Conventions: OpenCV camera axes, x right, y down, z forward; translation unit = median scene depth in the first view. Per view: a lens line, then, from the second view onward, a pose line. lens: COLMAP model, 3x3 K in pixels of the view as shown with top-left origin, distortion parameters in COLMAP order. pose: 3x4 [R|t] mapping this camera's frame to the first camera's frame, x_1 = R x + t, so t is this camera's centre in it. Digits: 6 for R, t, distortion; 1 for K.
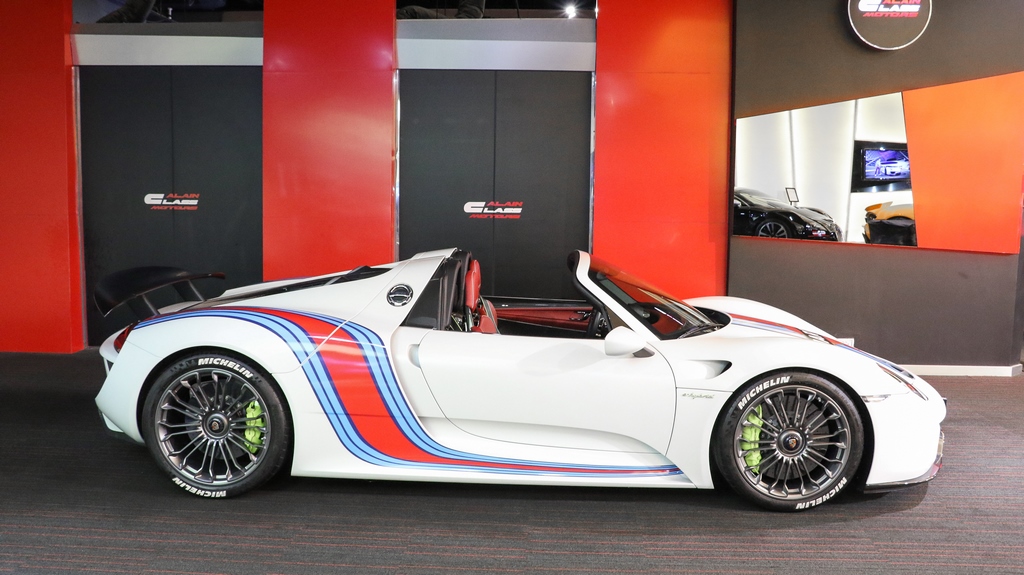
lens RADIAL K [[960.7, 0, 514.6], [0, 960.7, 295.0], [0, 0, 1]] dist [-0.049182, 0.000000]
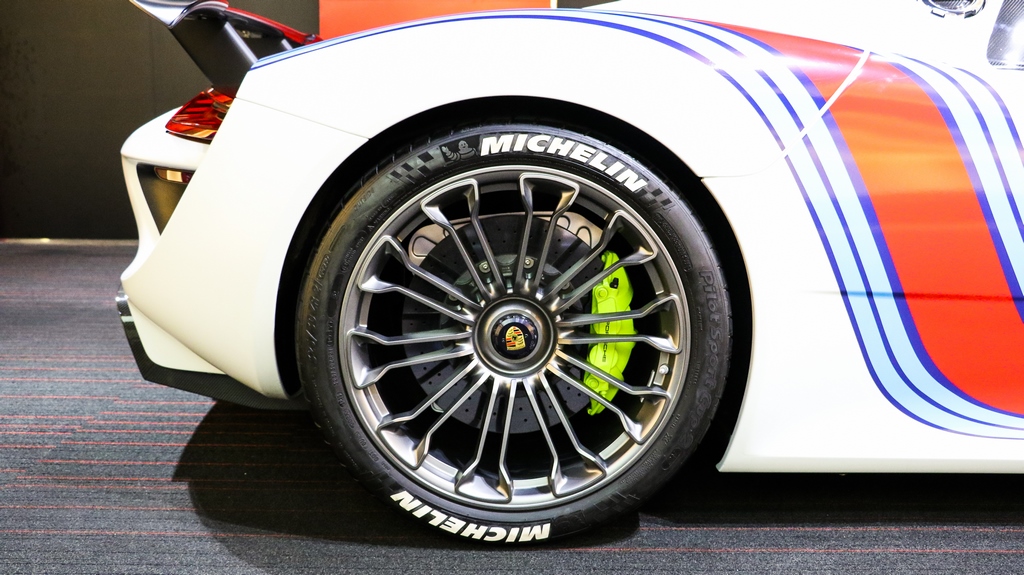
lens RADIAL K [[1220.9, 0, 507.6], [0, 1220.9, 291.1], [0, 0, 1]] dist [-0.143455, 0.000000]
pose [[0.993066, -0.019349, 0.115956, -0.367630], [0.010950, 0.997298, 0.072638, 0.088607], [-0.117048, -0.070865, 0.990595, 0.569130]]
